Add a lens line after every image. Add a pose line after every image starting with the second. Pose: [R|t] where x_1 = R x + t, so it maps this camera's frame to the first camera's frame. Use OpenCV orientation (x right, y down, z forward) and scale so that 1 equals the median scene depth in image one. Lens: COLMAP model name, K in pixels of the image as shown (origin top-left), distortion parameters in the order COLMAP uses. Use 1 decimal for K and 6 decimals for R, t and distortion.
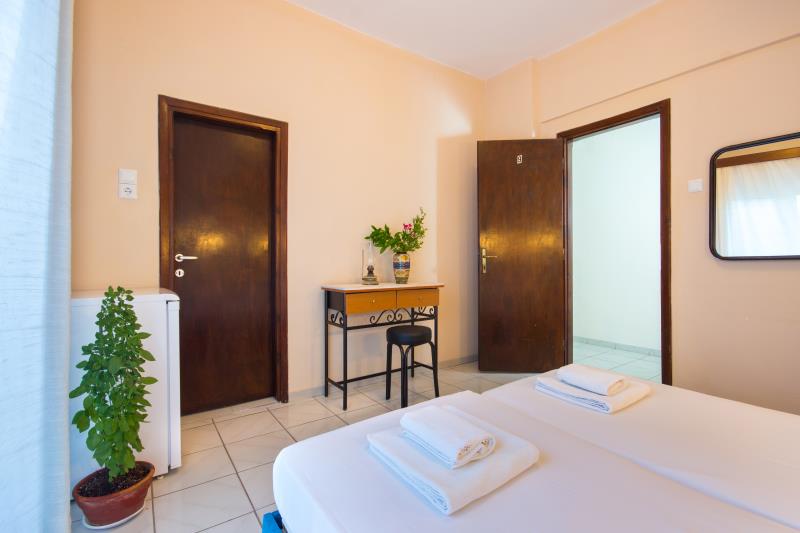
lens RADIAL K [[365.5, 0, 400.0], [0, 365.5, 256.1], [0, 0, 1]] dist [-0.000062, 0.000145]
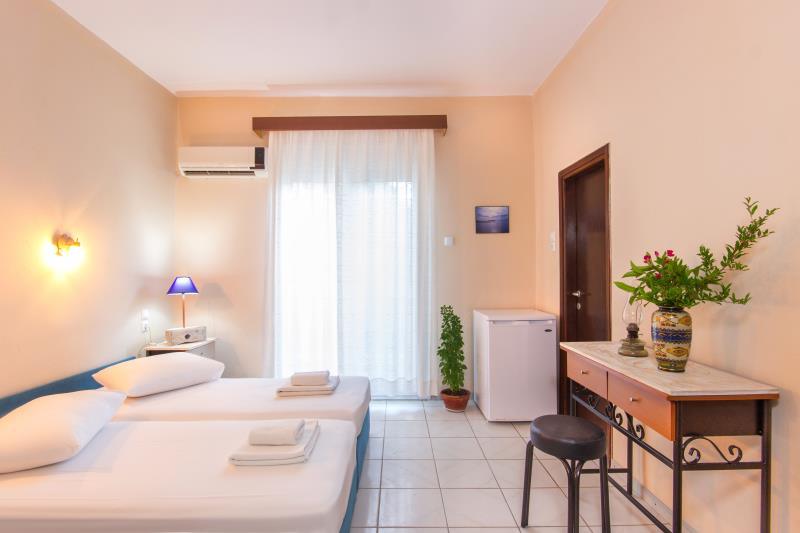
lens RADIAL K [[393.5, 0, 400.0], [0, 393.5, 266.5], [0, 0, 1]] dist [-0.019593, -0.000125]
pose [[-0.567458, 0.000899, -0.823402, 0.704380], [0.011957, 0.999903, -0.007149, -0.074016], [0.823315, -0.013902, -0.567414, 1.084387]]
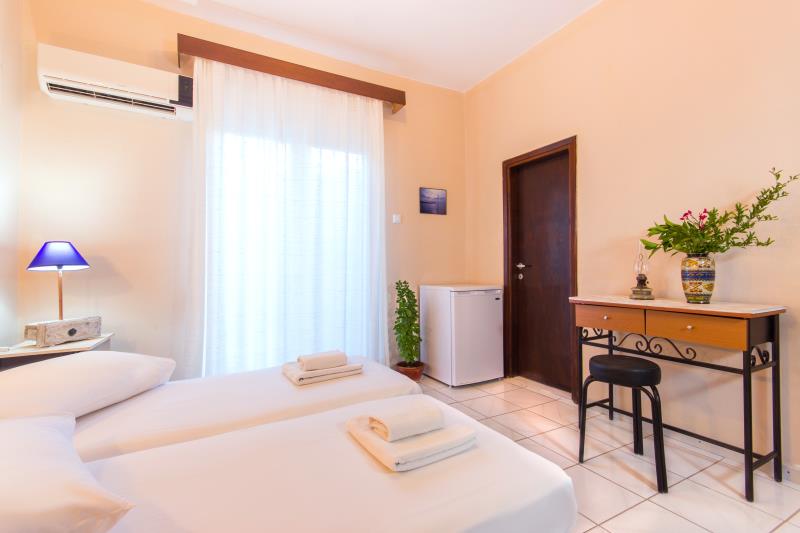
lens RADIAL K [[352.6, 0, 400.0], [0, 352.6, 266.5], [0, 0, 1]] dist [-0.000425, 0.000822]
pose [[-0.105873, -0.003814, -0.994372, 0.723152], [0.013598, 0.999894, -0.005283, 0.006652], [0.994287, -0.014081, -0.105809, 0.587969]]
